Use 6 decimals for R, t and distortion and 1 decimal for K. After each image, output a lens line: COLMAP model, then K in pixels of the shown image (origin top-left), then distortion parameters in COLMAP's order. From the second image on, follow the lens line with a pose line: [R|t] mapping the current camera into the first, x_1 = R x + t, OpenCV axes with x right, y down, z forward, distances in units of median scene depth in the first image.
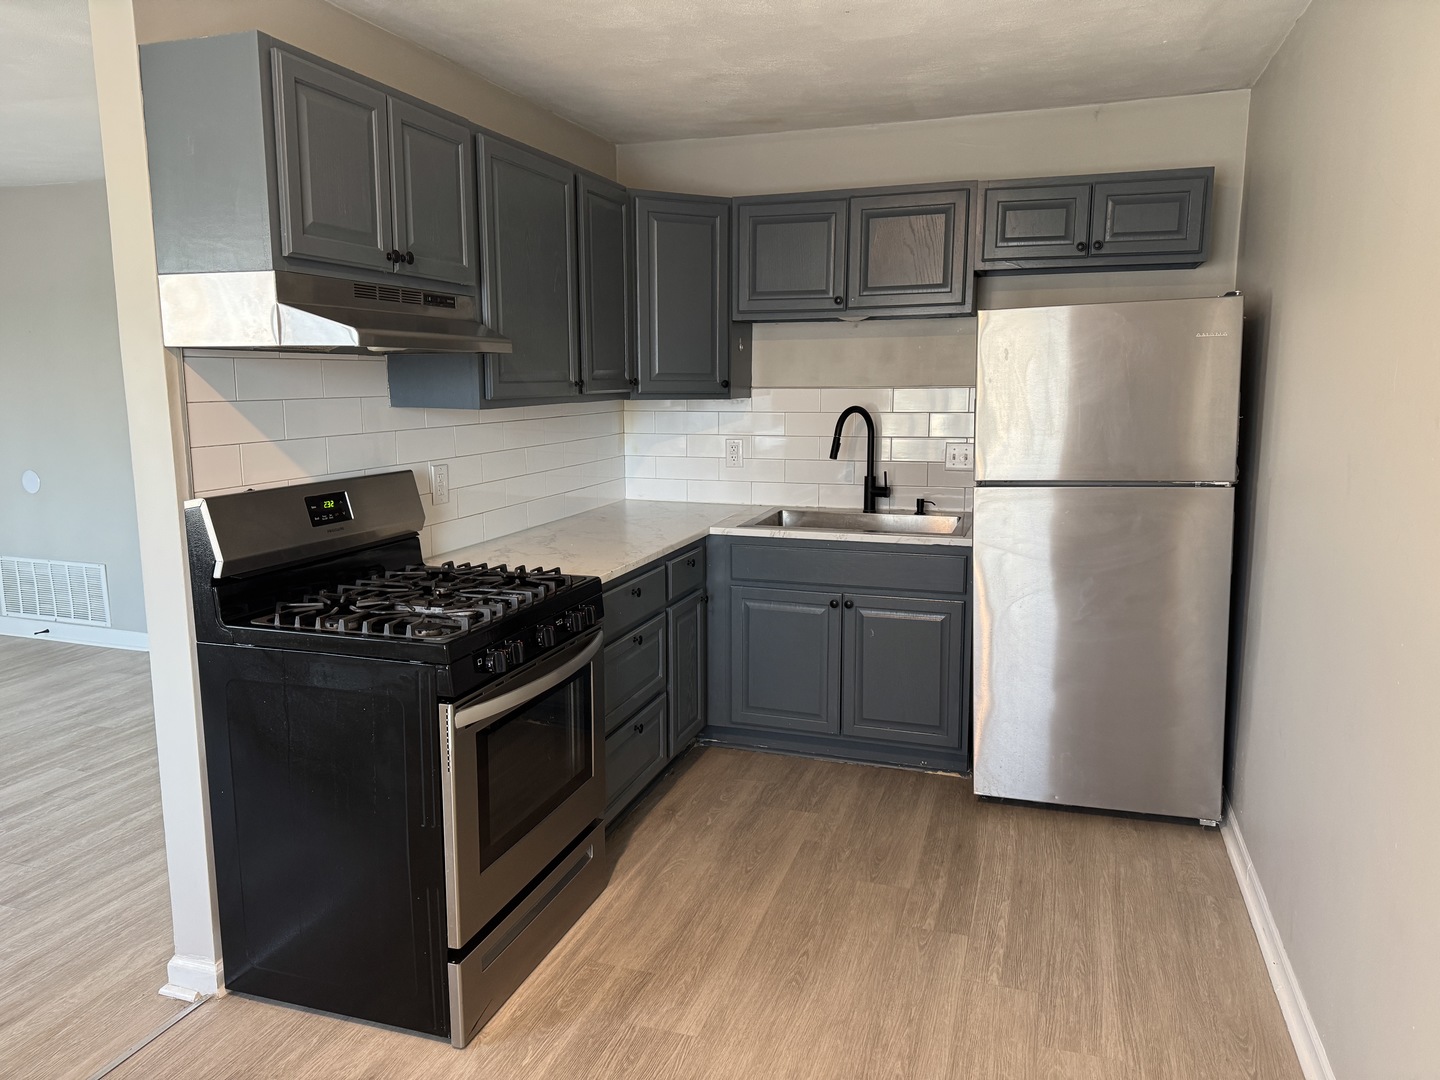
lens RADIAL K [[1000.5, 0, 718.7], [0, 1000.5, 539.7], [0, 0, 1]] dist [0.009570, -0.005635]
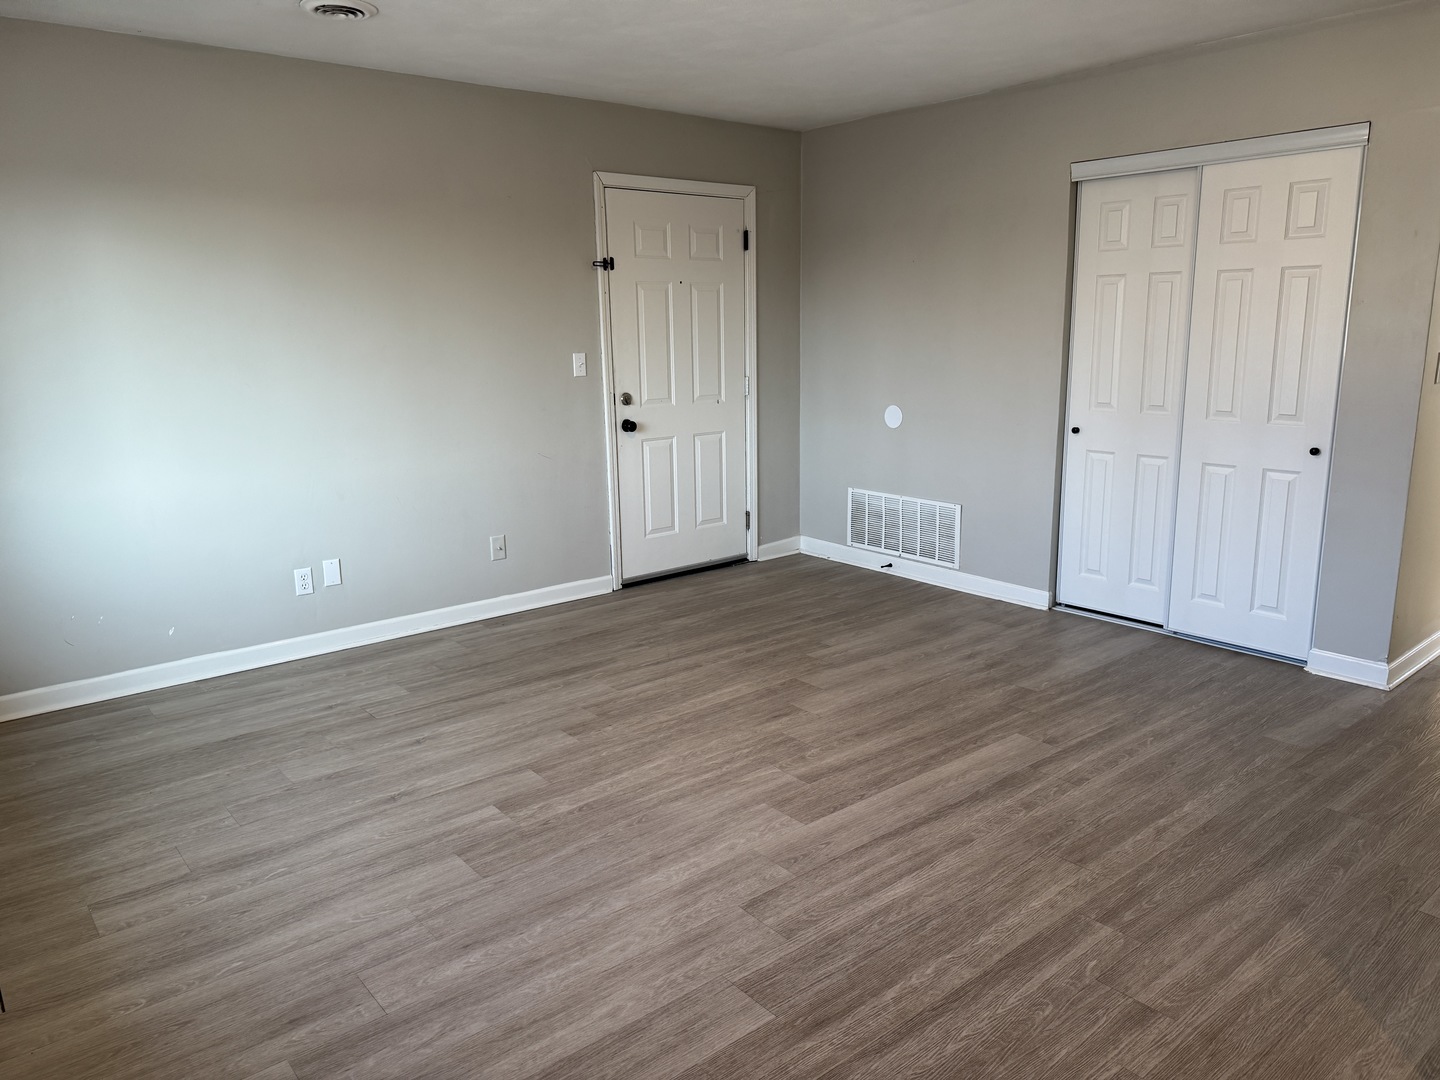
lens RADIAL K [[1000.5, 0, 723.4], [0, 1000.5, 541.1], [0, 0, 1]] dist [0.009570, -0.005635]
pose [[0.839469, 0.096799, -0.534716, -0.336349], [-0.065210, 0.994840, 0.077718, -0.000571], [0.539480, -0.030373, 0.841450, 0.076048]]
